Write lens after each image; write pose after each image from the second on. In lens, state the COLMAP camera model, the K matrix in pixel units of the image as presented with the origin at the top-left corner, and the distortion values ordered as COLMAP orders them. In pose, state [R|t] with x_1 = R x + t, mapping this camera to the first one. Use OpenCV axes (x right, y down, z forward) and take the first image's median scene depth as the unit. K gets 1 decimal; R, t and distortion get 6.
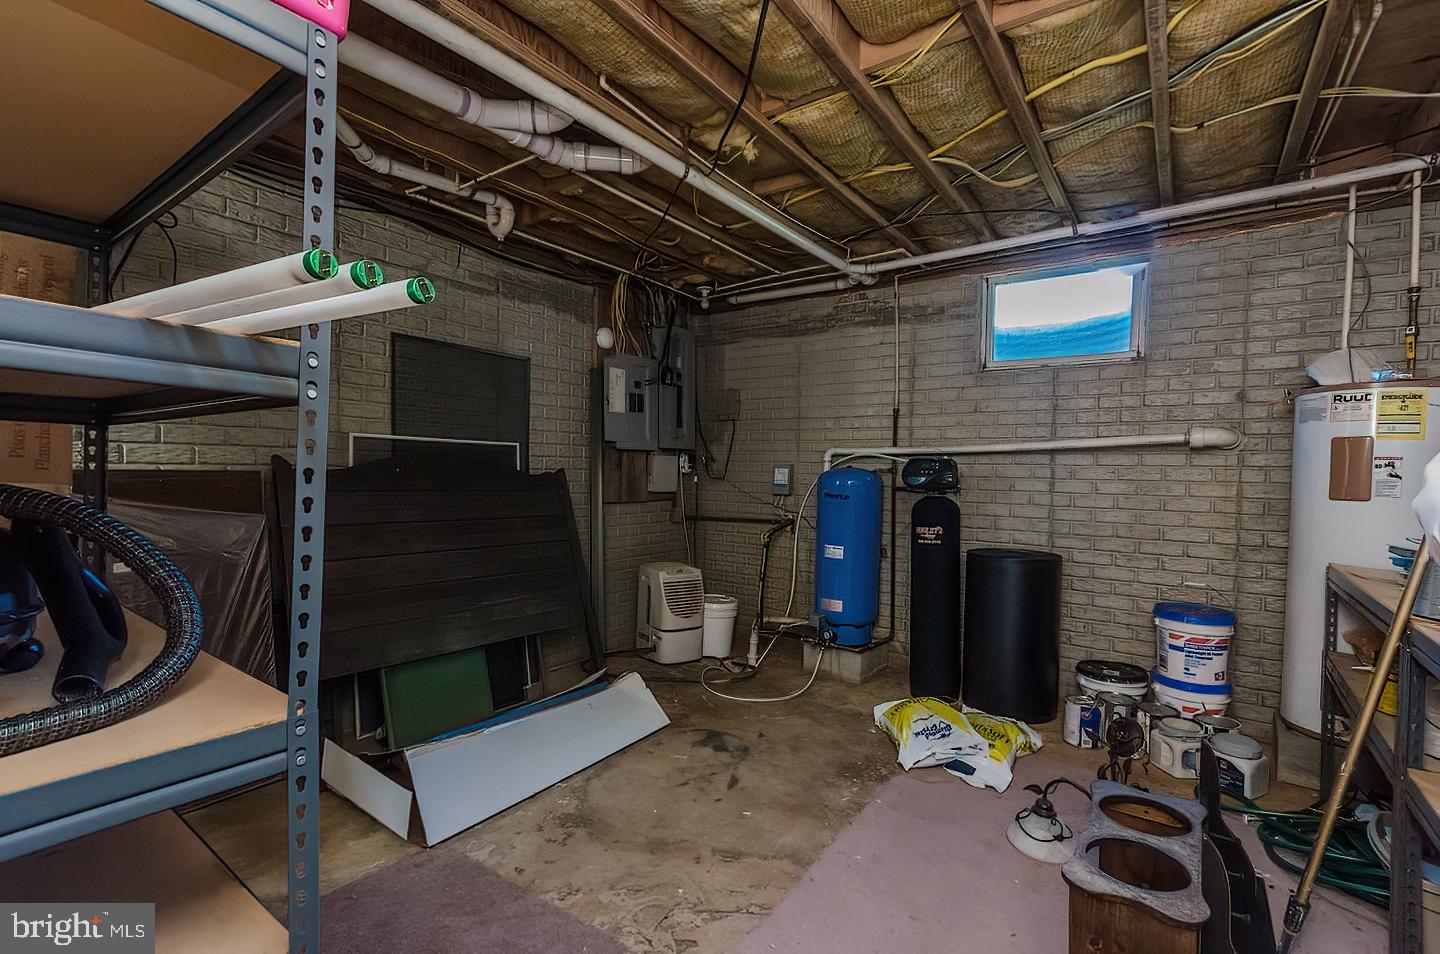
lens RADIAL K [[625.1, 0, 741.0], [0, 625.1, 485.5], [0, 0, 1]] dist [0.000806, 0.000133]
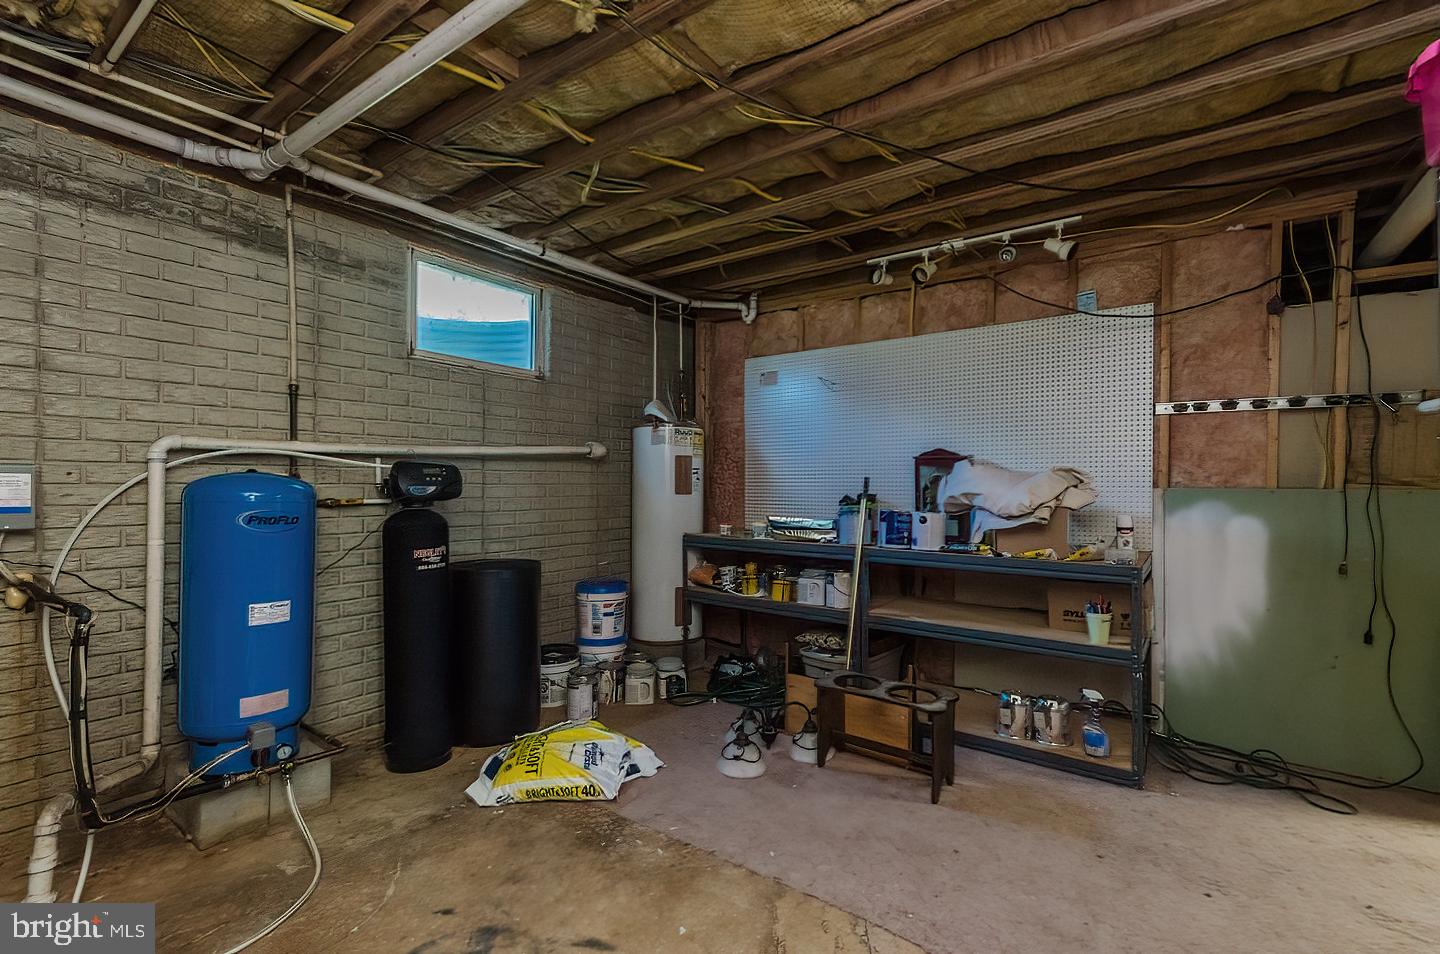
lens RADIAL K [[647.2, 0, 720.0], [0, 647.2, 477.0], [0, 0, 1]] dist [0.000755, -0.000078]
pose [[0.016982, -0.012045, 0.999783, -0.479244], [0.016726, 0.999791, 0.011761, -0.025614], [-0.999716, 0.016523, 0.017180, 0.573223]]
